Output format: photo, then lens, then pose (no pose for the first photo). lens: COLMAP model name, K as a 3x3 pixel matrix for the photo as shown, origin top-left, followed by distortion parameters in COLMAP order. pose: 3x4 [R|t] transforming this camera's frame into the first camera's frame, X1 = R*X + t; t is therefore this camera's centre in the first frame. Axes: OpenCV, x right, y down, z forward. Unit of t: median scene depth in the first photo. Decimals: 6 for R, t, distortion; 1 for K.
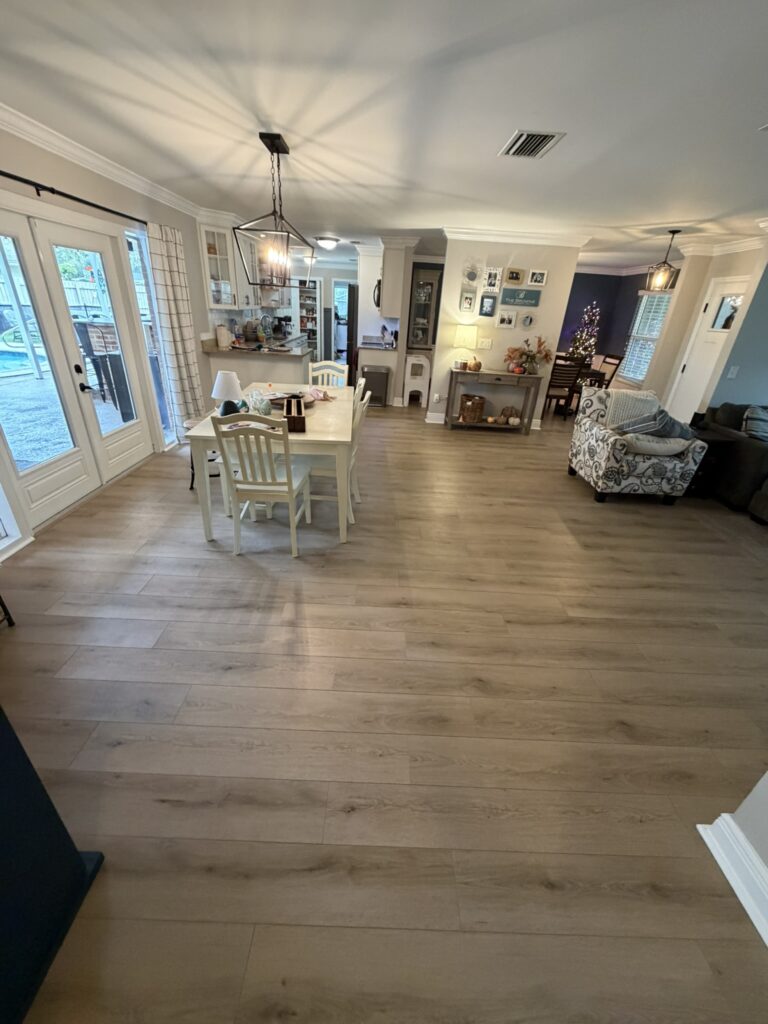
lens RADIAL K [[408.6, 0, 384.0], [0, 408.6, 512.0], [0, 0, 1]] dist [-0.002320, 0.000270]
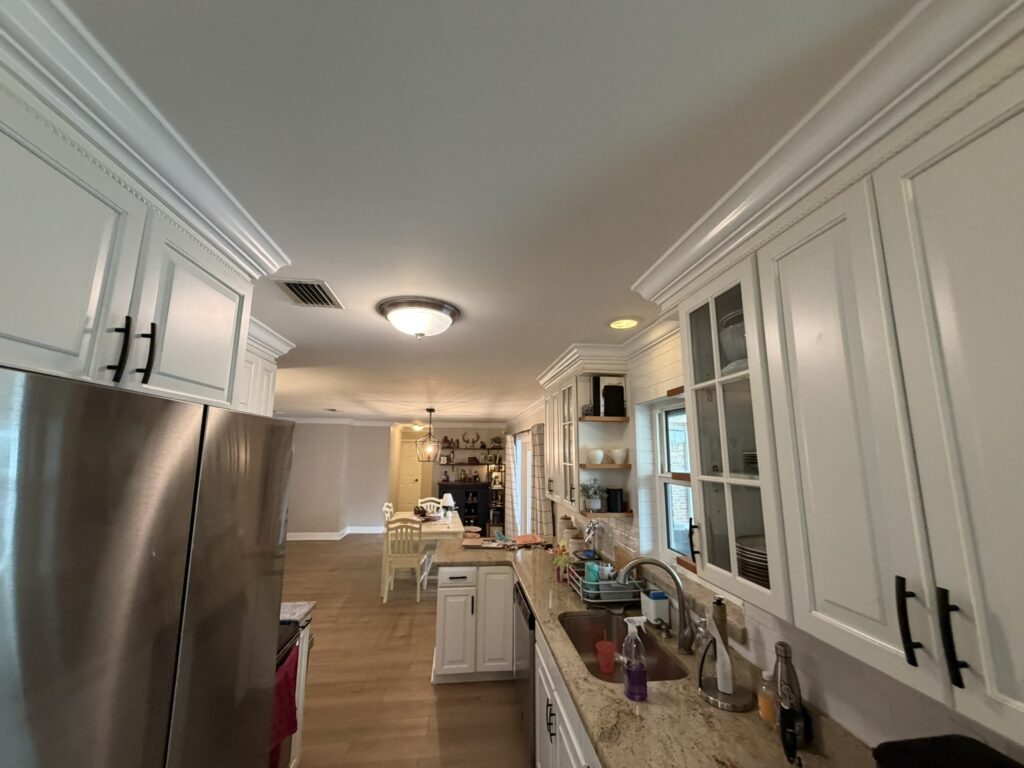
lens RADIAL K [[408.6, 0, 510.4], [0, 408.6, 385.6], [0, 0, 1]] dist [-0.002320, 0.000270]
pose [[-0.990541, -0.079505, -0.111834, -0.302488], [-0.109279, 0.949985, 0.292553, -1.207326], [0.082981, 0.302007, -0.949687, 2.222298]]
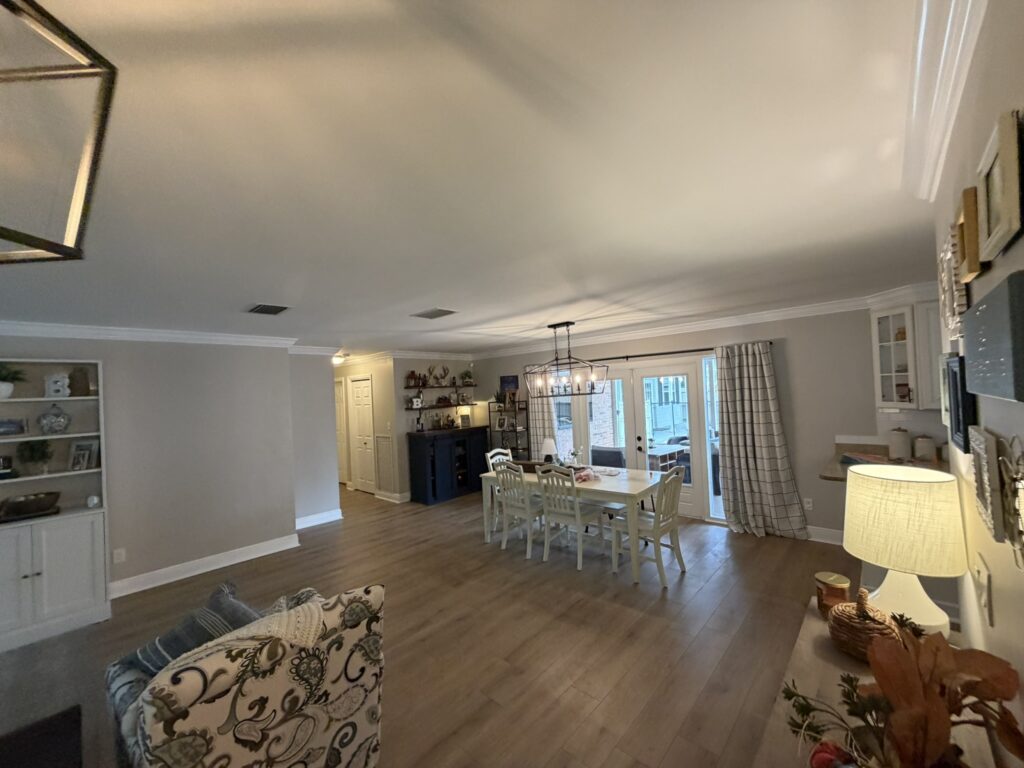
lens RADIAL K [[408.6, 0, 510.4], [0, 408.6, 385.6], [0, 0, 1]] dist [-0.002320, 0.000270]
pose [[-0.678908, -0.034792, -0.733399, 0.772625], [-0.323362, 0.910955, 0.256121, -0.689321], [0.659182, 0.411036, -0.629705, 1.370065]]
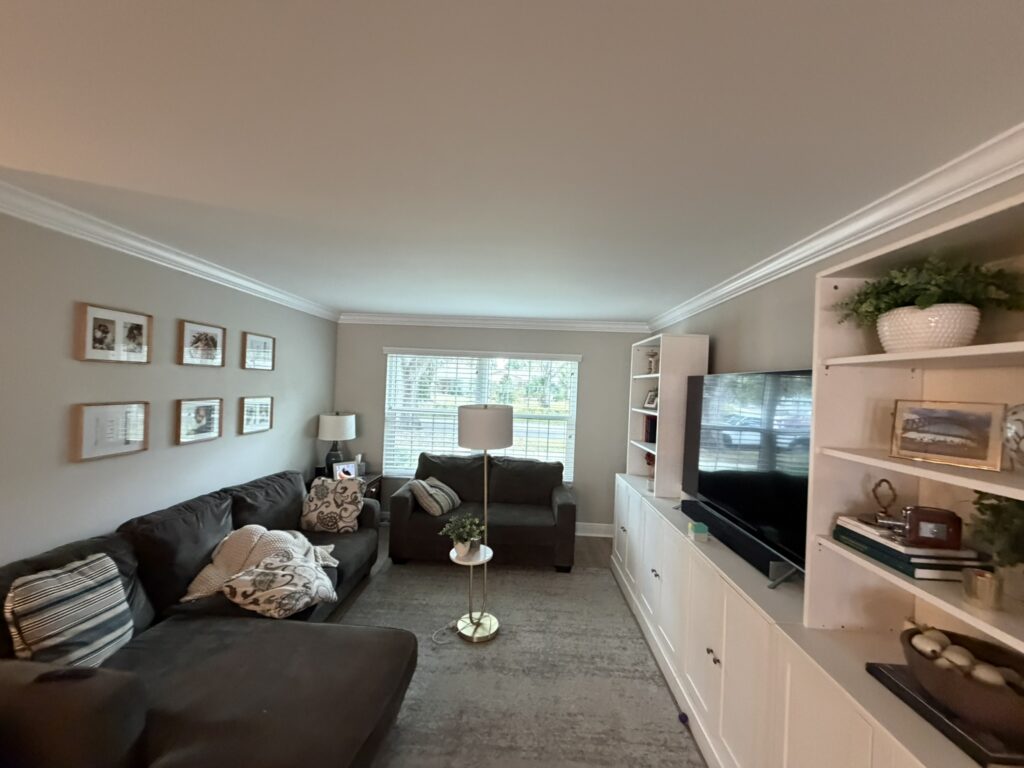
lens RADIAL K [[408.6, 0, 510.4], [0, 408.6, 385.6], [0, 0, 1]] dist [-0.002320, 0.000270]
pose [[0.038097, -0.057160, 0.997638, 0.556834], [0.419584, 0.907005, 0.035944, -0.253409], [-0.906917, 0.417224, 0.058538, 0.482949]]
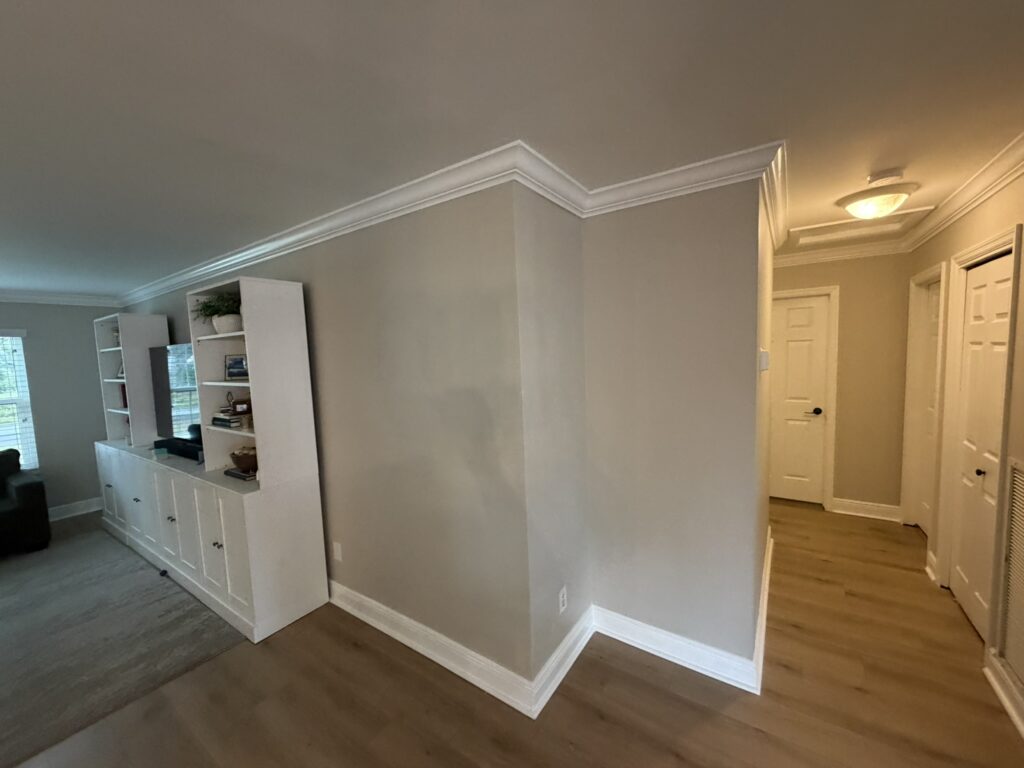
lens RADIAL K [[408.6, 0, 510.4], [0, 408.6, 385.6], [0, 0, 1]] dist [-0.002320, 0.000270]
pose [[-0.828634, -0.072114, 0.555127, 0.073071], [0.246275, 0.843581, 0.477199, -0.278798], [-0.502708, 0.532137, -0.681260, 0.497484]]
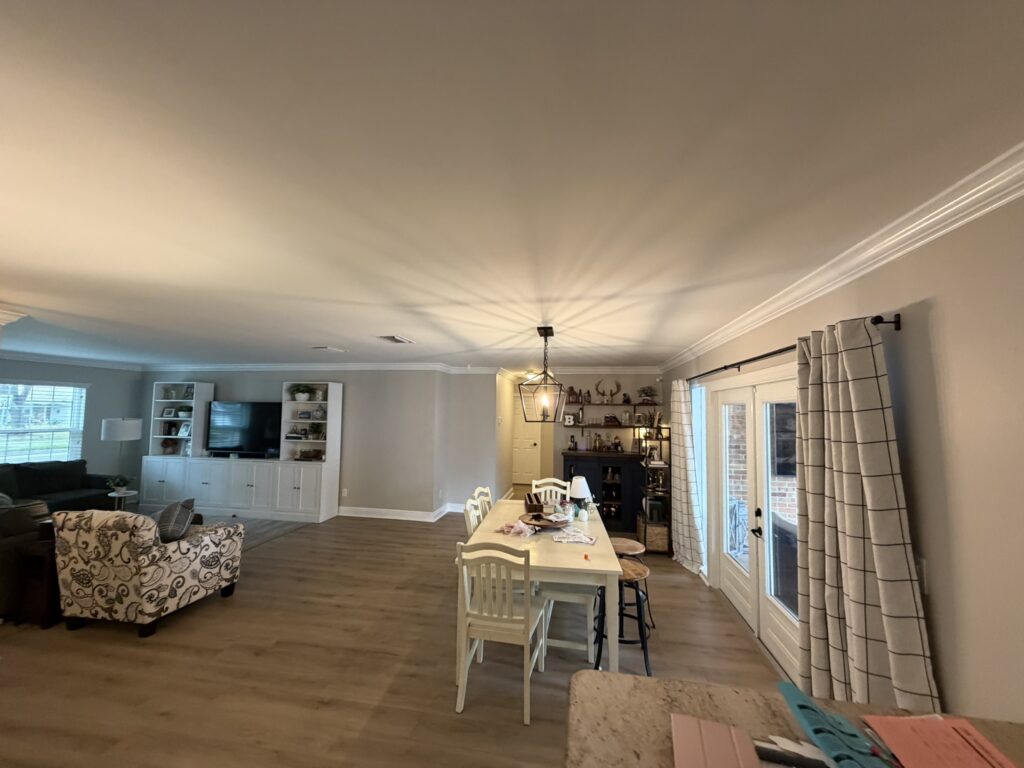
lens RADIAL K [[408.6, 0, 510.4], [0, 408.6, 385.6], [0, 0, 1]] dist [-0.002320, 0.000270]
pose [[-0.982774, -0.058294, 0.175377, -0.266154], [0.016404, 0.917690, 0.396959, -0.849993], [-0.184082, 0.392998, -0.900925, 1.550553]]
